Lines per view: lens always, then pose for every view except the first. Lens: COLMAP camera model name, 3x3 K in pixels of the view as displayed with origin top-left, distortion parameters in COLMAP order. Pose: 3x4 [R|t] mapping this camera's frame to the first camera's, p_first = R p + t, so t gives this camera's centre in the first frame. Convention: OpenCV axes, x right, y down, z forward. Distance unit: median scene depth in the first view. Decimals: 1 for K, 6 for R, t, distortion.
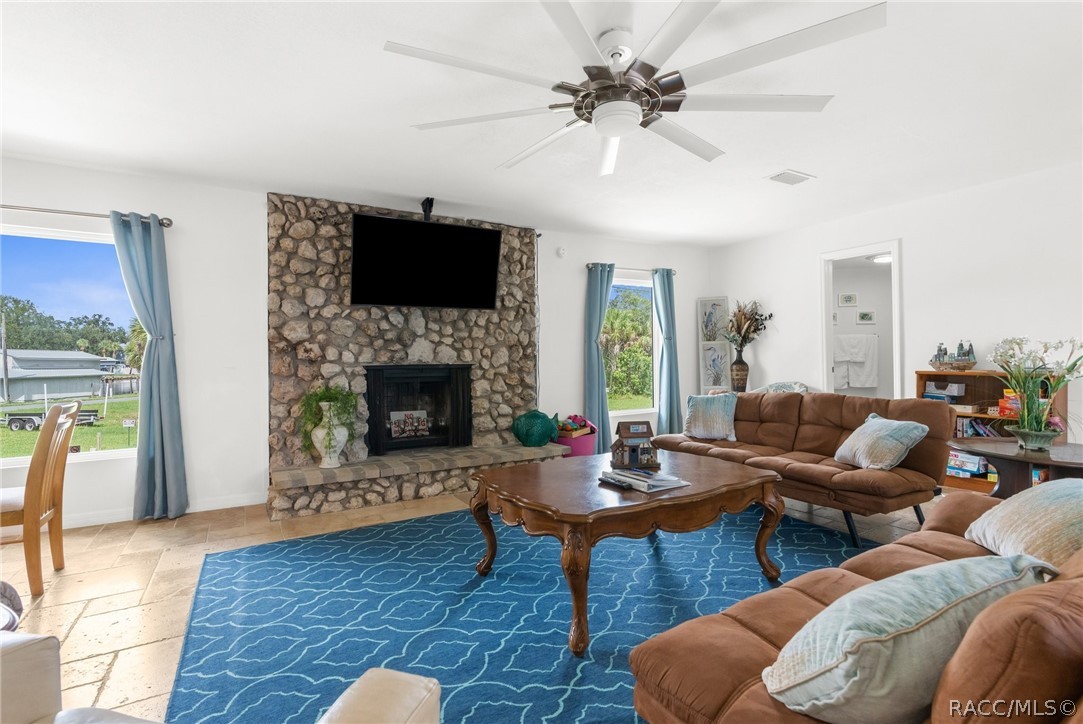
lens RADIAL K [[500.3, 0, 546.6], [0, 500.3, 358.5], [0, 0, 1]] dist [-0.013003, 0.003363]
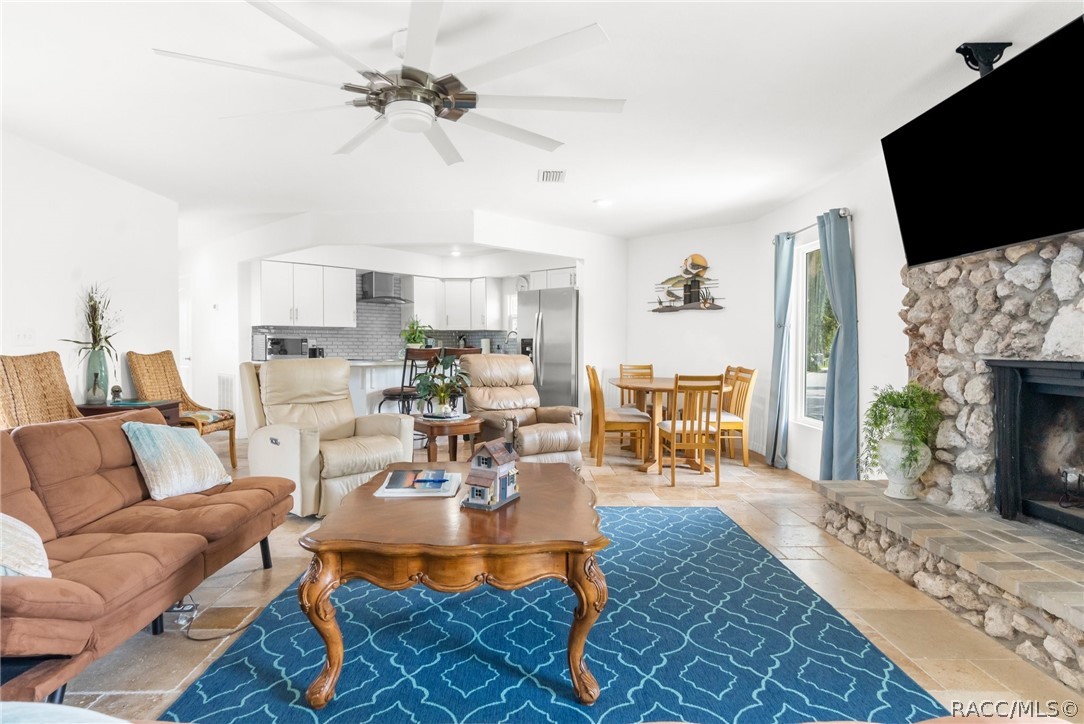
lens RADIAL K [[620.2, 0, 544.2], [0, 620.2, 362.1], [0, 0, 1]] dist [-0.009571, 0.004133]
pose [[-0.494791, 0.031647, -0.868436, 0.515870], [-0.000867, 0.999318, 0.036910, -0.008840], [0.869012, 0.019015, -0.494426, 0.861135]]
